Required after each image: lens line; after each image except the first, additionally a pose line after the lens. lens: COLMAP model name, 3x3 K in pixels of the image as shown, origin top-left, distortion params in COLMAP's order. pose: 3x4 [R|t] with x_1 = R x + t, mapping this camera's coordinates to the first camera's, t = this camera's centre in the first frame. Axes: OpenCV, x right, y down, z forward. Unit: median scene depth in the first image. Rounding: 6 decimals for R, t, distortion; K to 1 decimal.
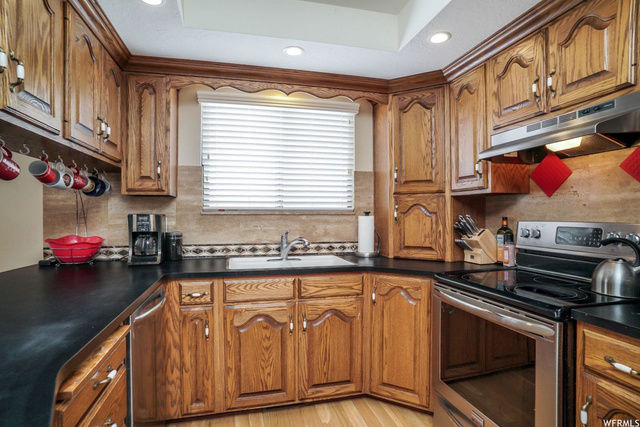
lens RADIAL K [[333.9, 0, 316.9], [0, 333.9, 214.0], [0, 0, 1]] dist [-0.076363, 0.042398]
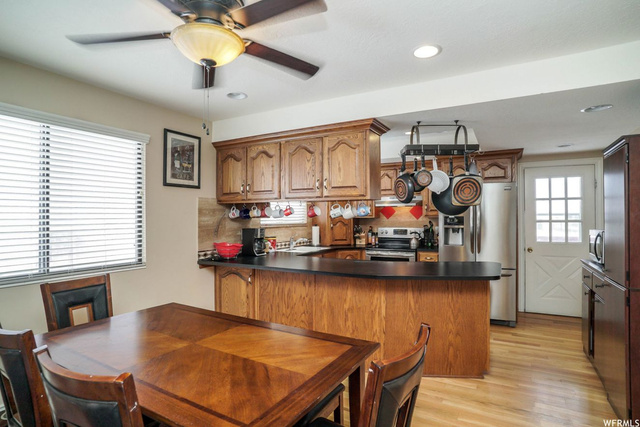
lens RADIAL K [[333.9, 0, 316.9], [0, 333.9, 214.0], [0, 0, 1]] dist [-0.076363, 0.042398]
pose [[0.690833, 0.004817, 0.722998, -1.587210], [0.003148, 0.999948, -0.009670, -0.059370], [-0.723007, 0.008956, 0.690782, -0.512541]]
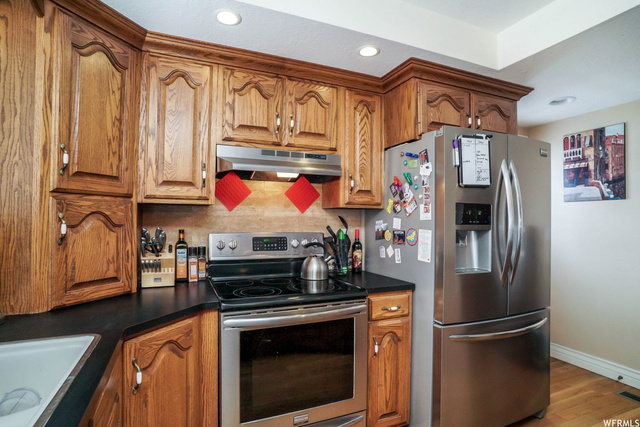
lens RADIAL K [[333.9, 0, 316.9], [0, 333.9, 214.0], [0, 0, 1]] dist [-0.076363, 0.042398]
pose [[-0.149428, 0.020440, 0.988561, -0.391387], [-0.006012, 0.999749, -0.021580, -0.016138], [-0.988754, -0.009168, -0.149267, 0.733498]]
